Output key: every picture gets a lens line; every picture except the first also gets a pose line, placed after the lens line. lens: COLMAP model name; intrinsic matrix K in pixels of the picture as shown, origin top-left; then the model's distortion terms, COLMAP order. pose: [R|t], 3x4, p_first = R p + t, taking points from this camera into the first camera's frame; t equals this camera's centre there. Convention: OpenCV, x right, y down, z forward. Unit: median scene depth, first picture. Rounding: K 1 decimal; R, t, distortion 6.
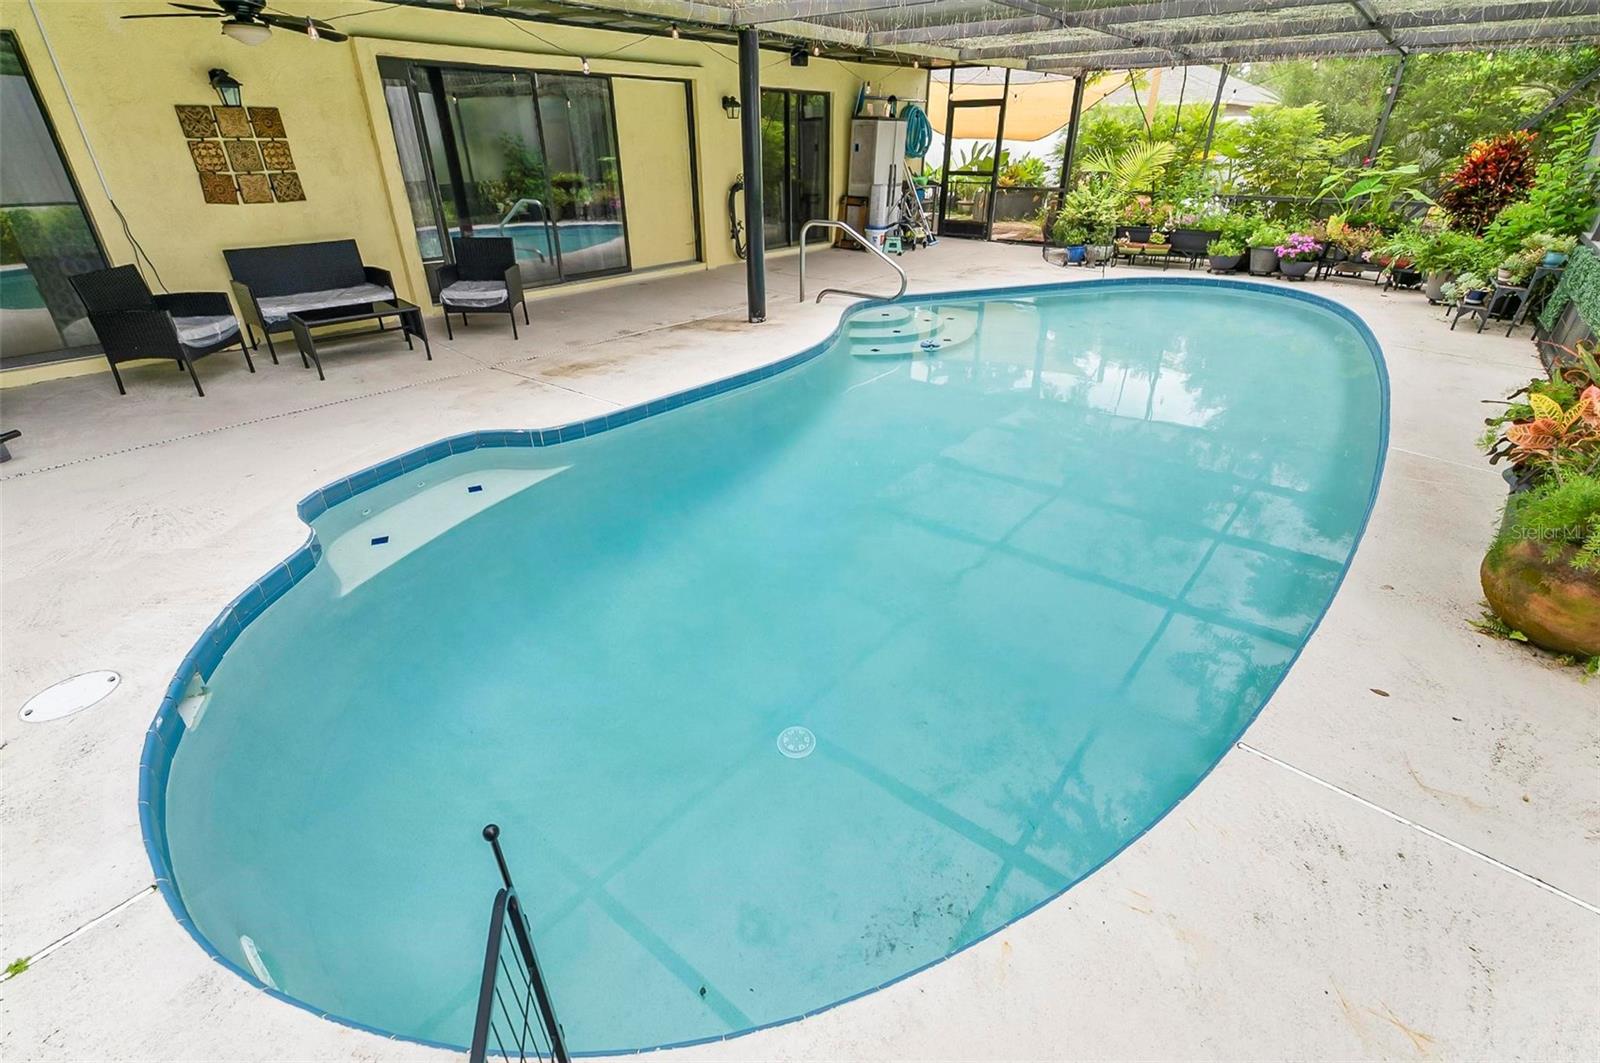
lens RADIAL K [[740.1, 0, 807.3], [0, 740.1, 533.7], [0, 0, 1]] dist [0.005518, -0.003134]
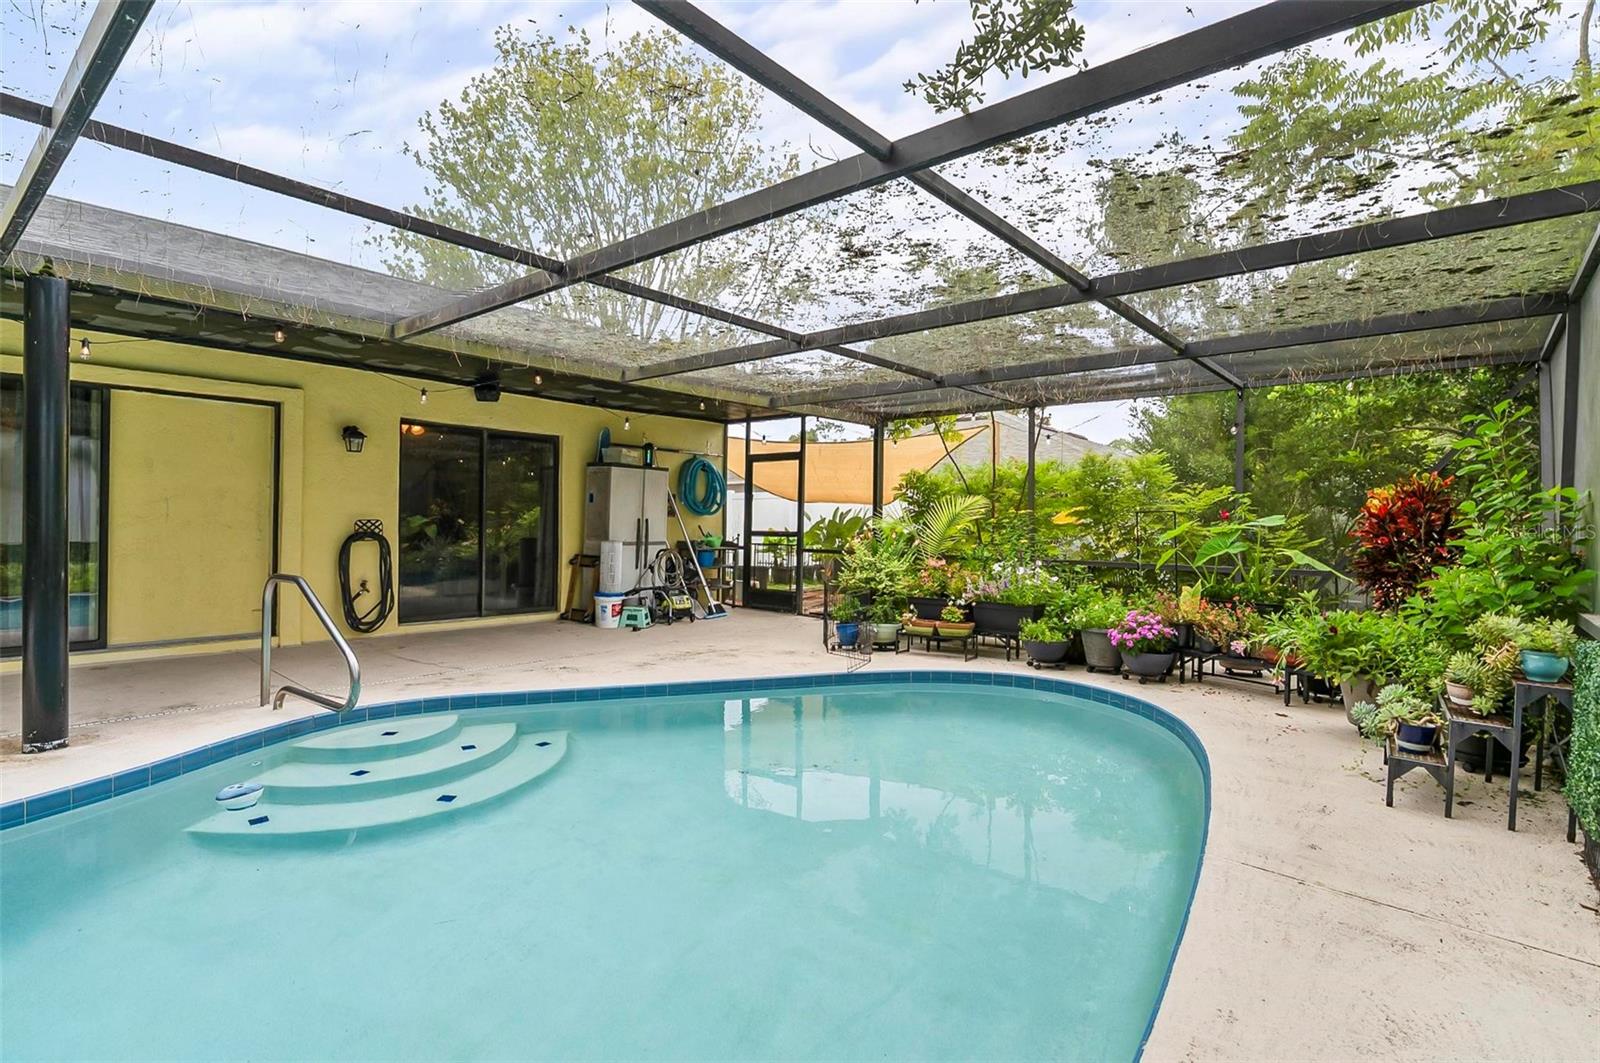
lens RADIAL K [[775.7, 0, 825.3], [0, 775.7, 528.3], [0, 0, 1]] dist [-0.004952, 0.000462]
pose [[0.999825, 0.015104, -0.011035, 0.381133], [-0.018509, 0.884219, -0.466707, -0.144369], [0.002708, 0.466829, 0.884343, 0.359802]]
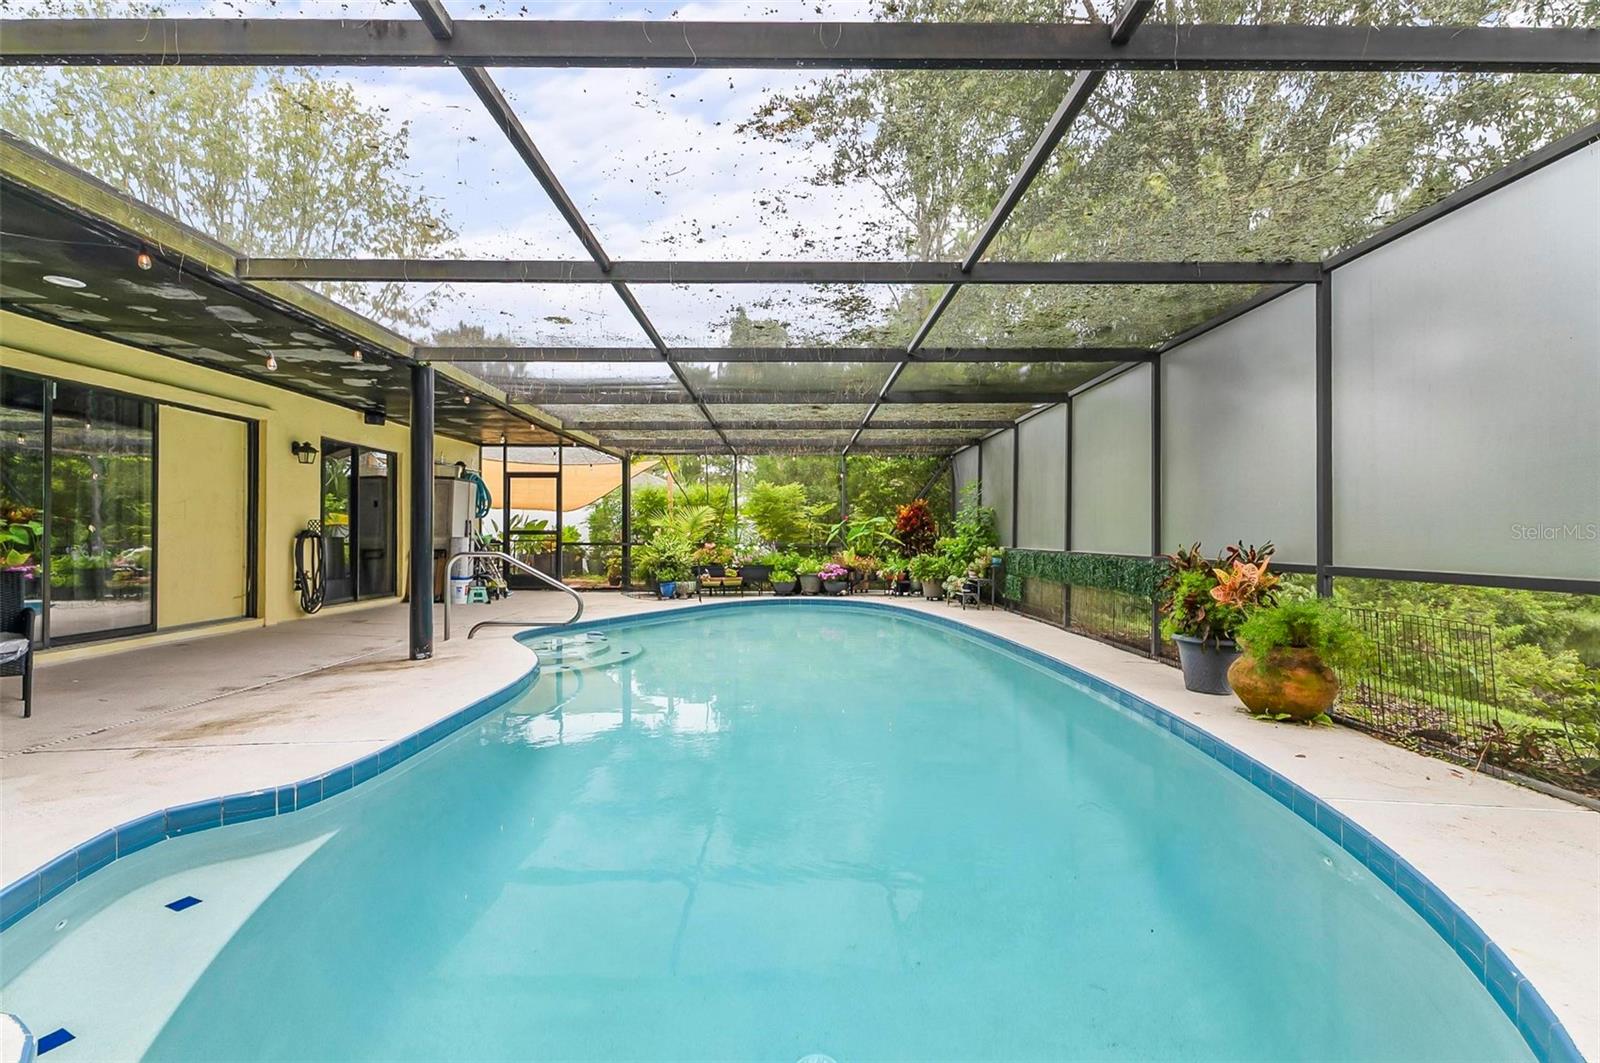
lens RADIAL K [[740.1, 0, 804.9], [0, 740.1, 537.1], [0, 0, 1]] dist [0.005518, -0.003134]
pose [[0.766238, 0.000915, 0.642557, -0.214380], [0.301548, 0.882530, -0.360847, 0.018924], [-0.567405, 0.470256, 0.675952, 0.101074]]
